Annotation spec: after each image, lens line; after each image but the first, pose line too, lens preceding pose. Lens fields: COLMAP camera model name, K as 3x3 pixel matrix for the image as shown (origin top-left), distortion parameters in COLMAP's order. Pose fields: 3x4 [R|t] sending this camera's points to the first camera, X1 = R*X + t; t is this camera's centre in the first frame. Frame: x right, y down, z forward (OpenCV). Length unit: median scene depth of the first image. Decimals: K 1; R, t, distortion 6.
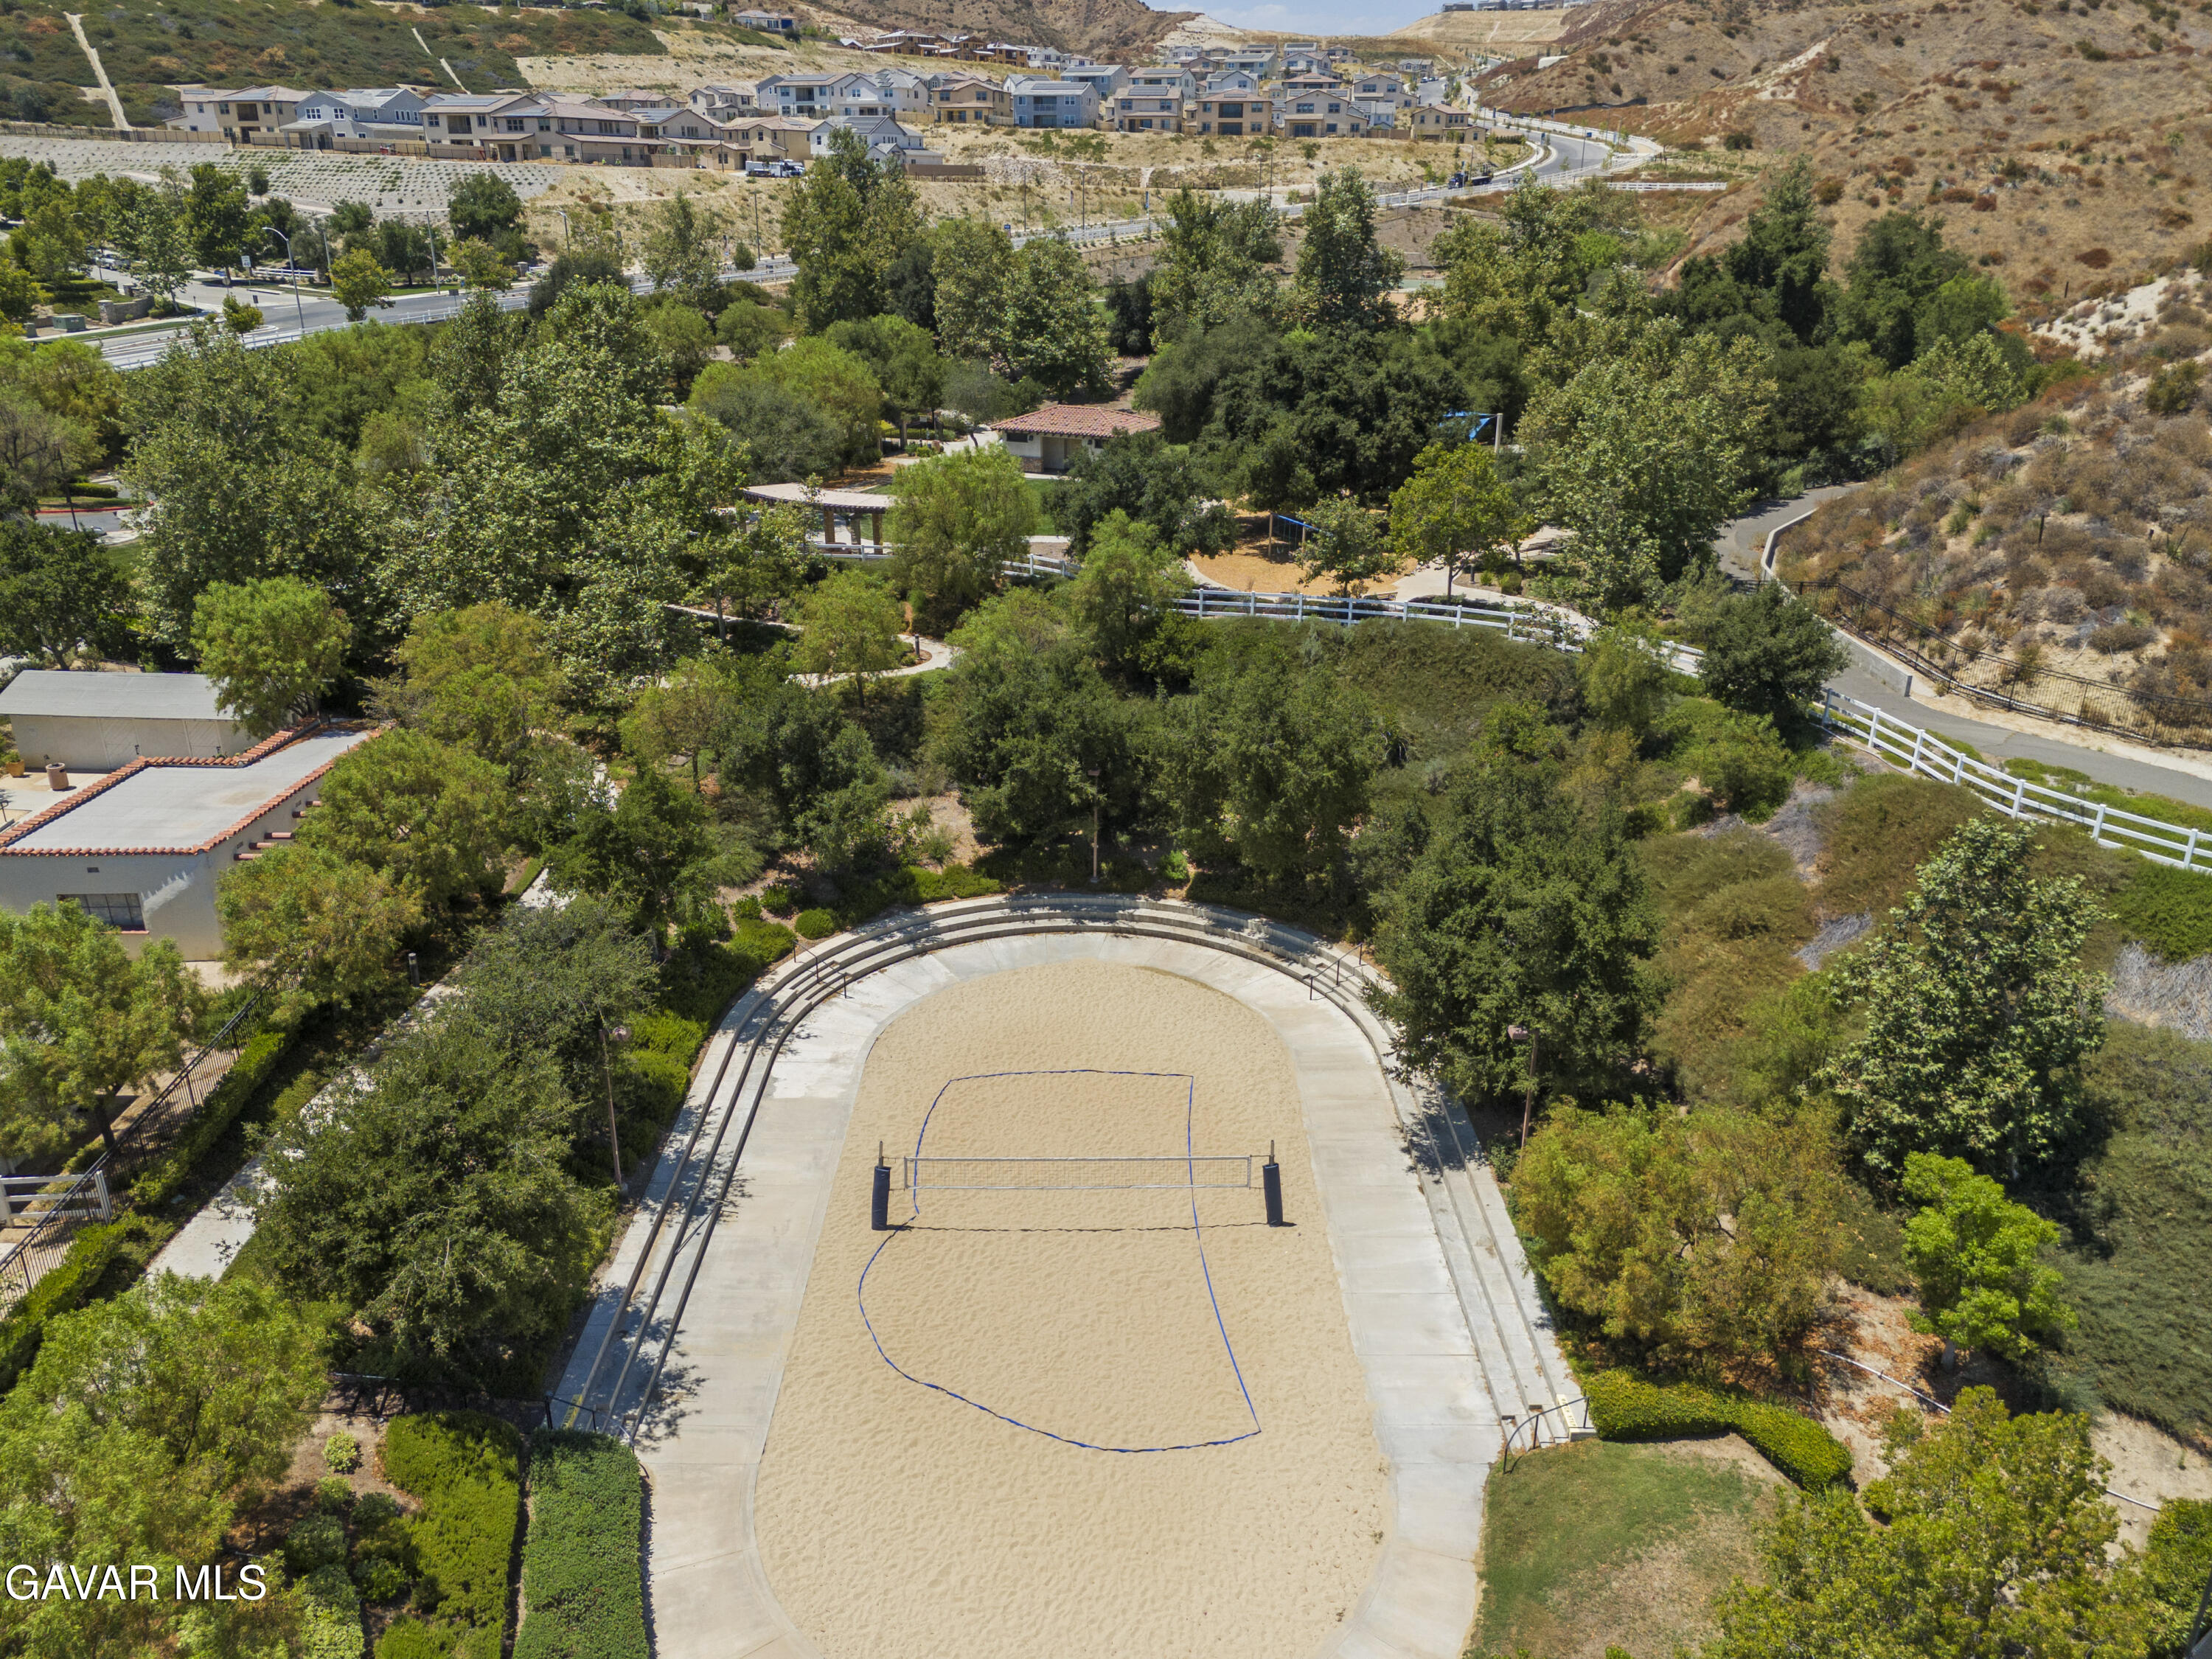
lens RADIAL K [[1645.1, 0, 1095.6], [0, 1645.1, 828.1], [0, 0, 1]] dist [0.085669, -0.080403]
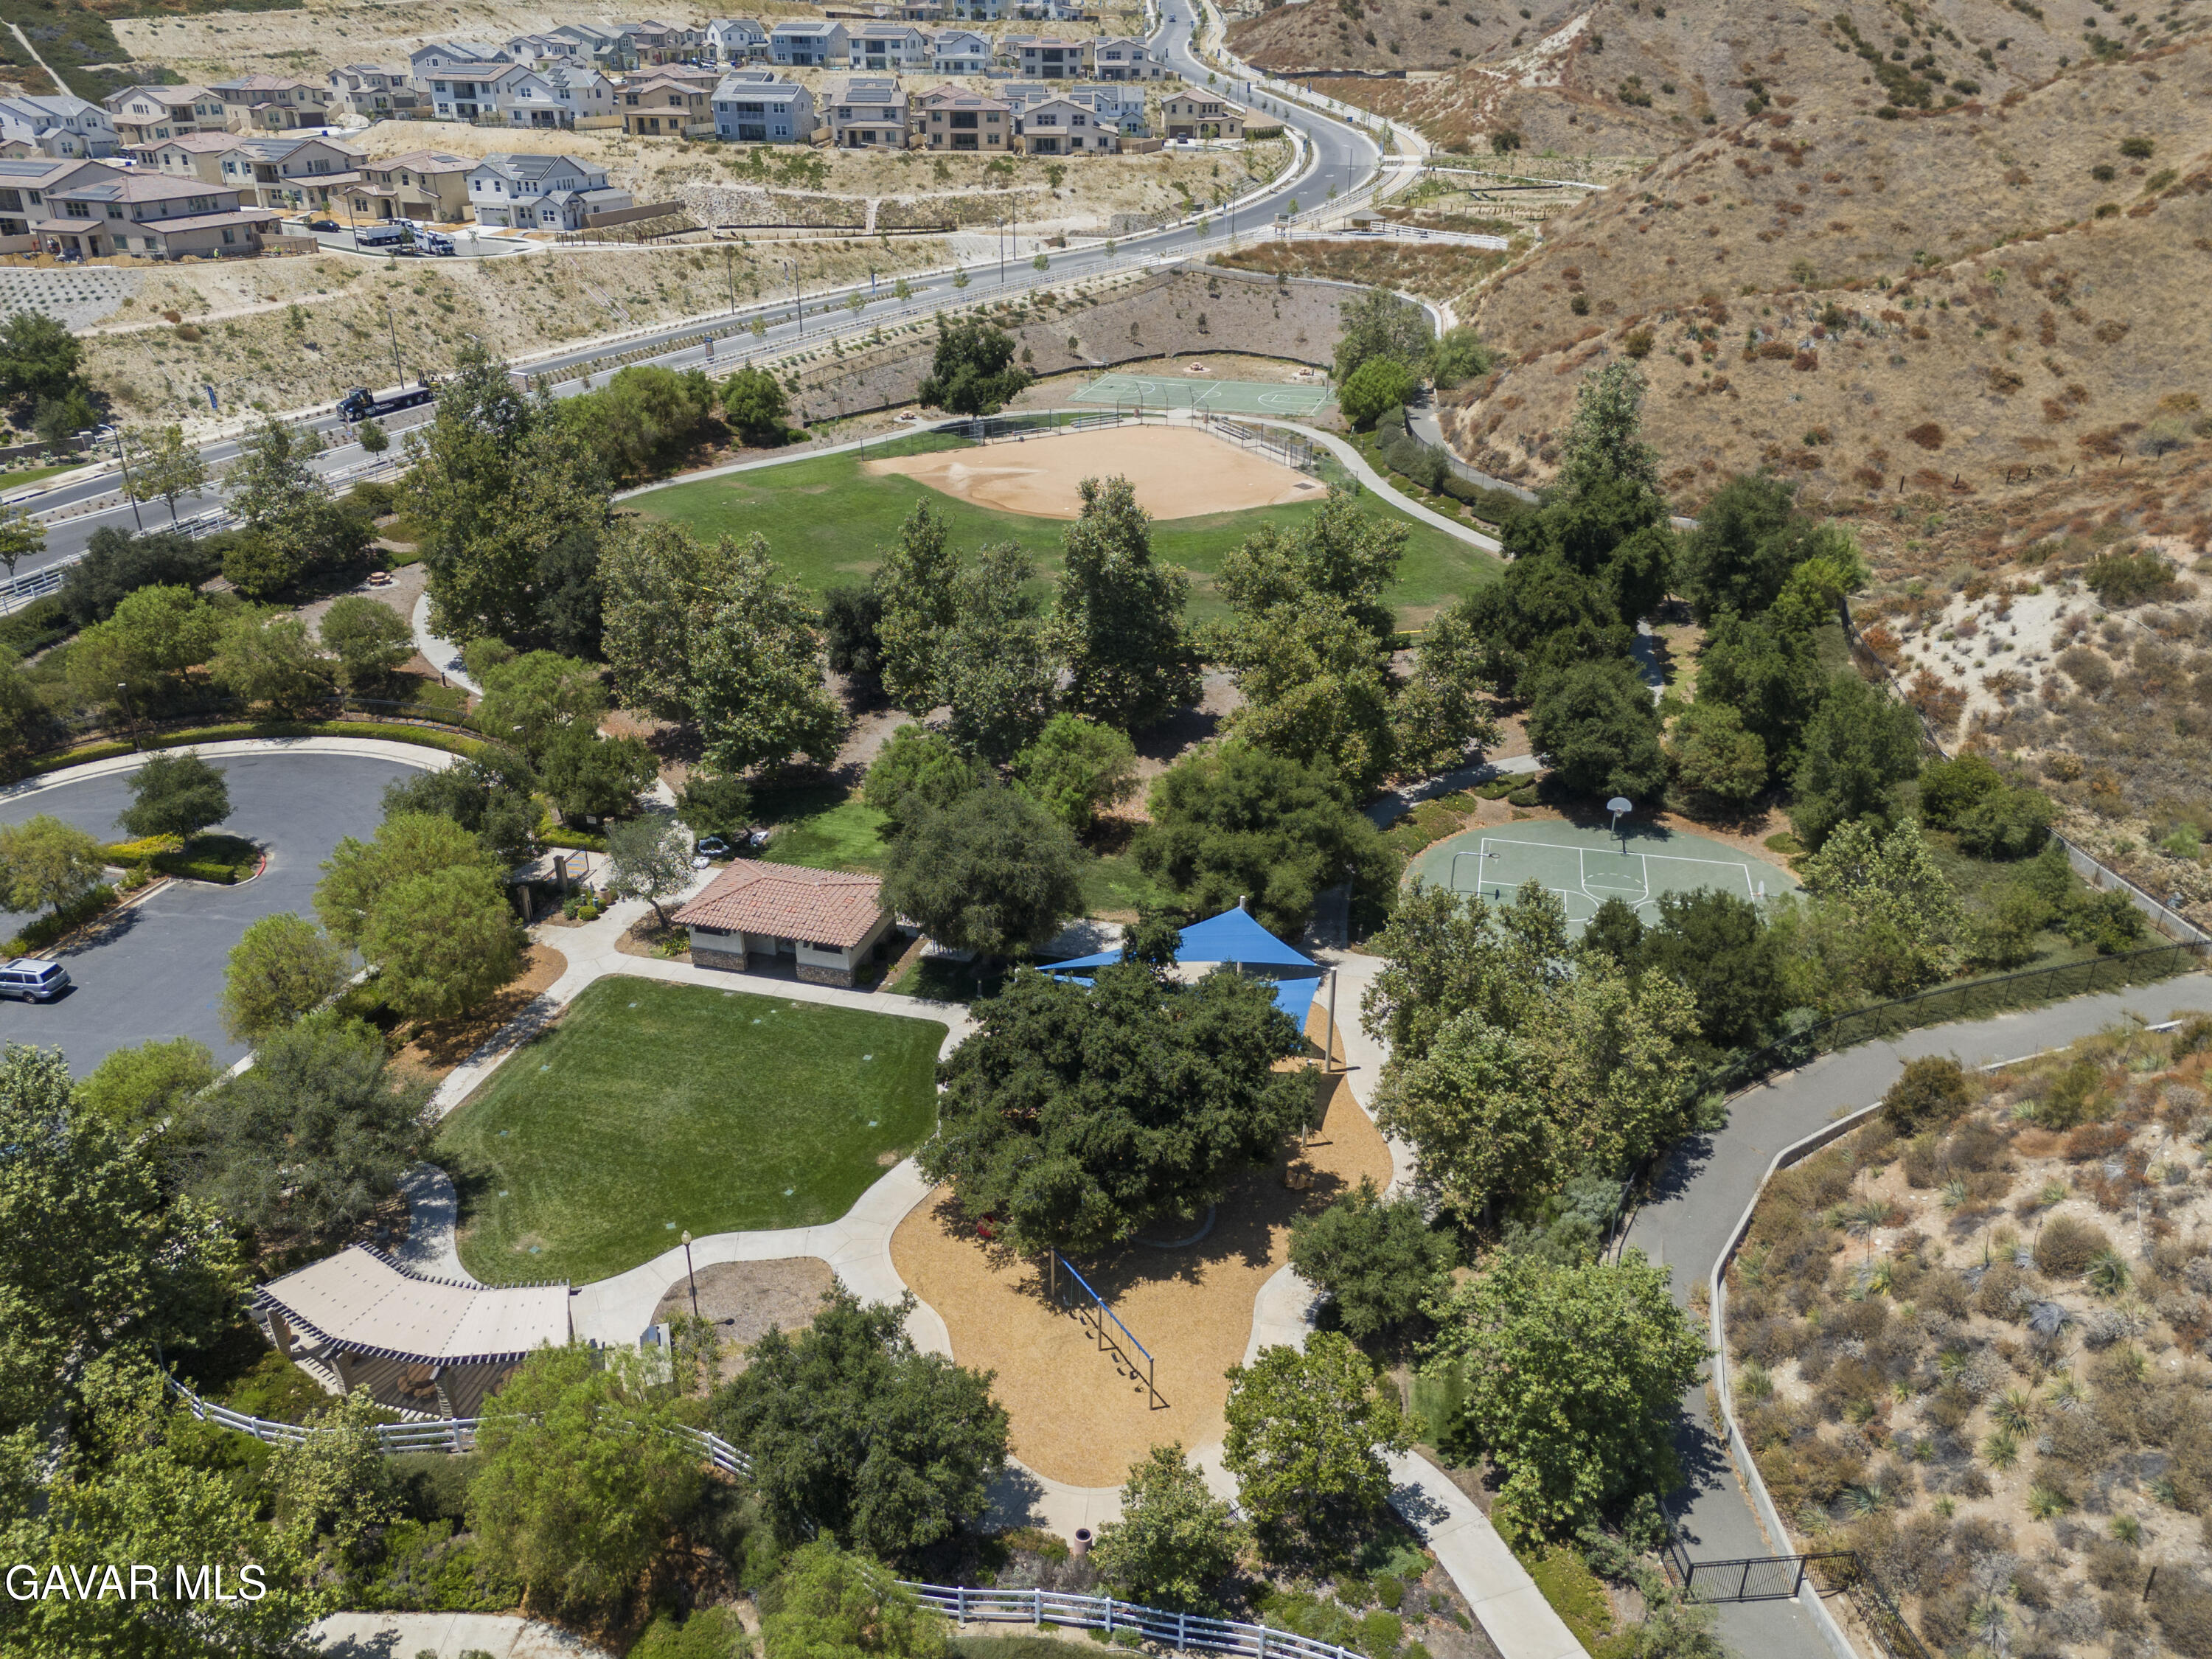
lens RADIAL K [[1645.1, 0, 1095.6], [0, 1645.1, 828.1], [0, 0, 1]] dist [0.085669, -0.080403]
pose [[0.989683, -0.063740, 0.128318, 0.014935], [0.053565, 0.995254, 0.081248, -0.147074], [-0.132888, -0.073536, 0.988399, 0.099863]]
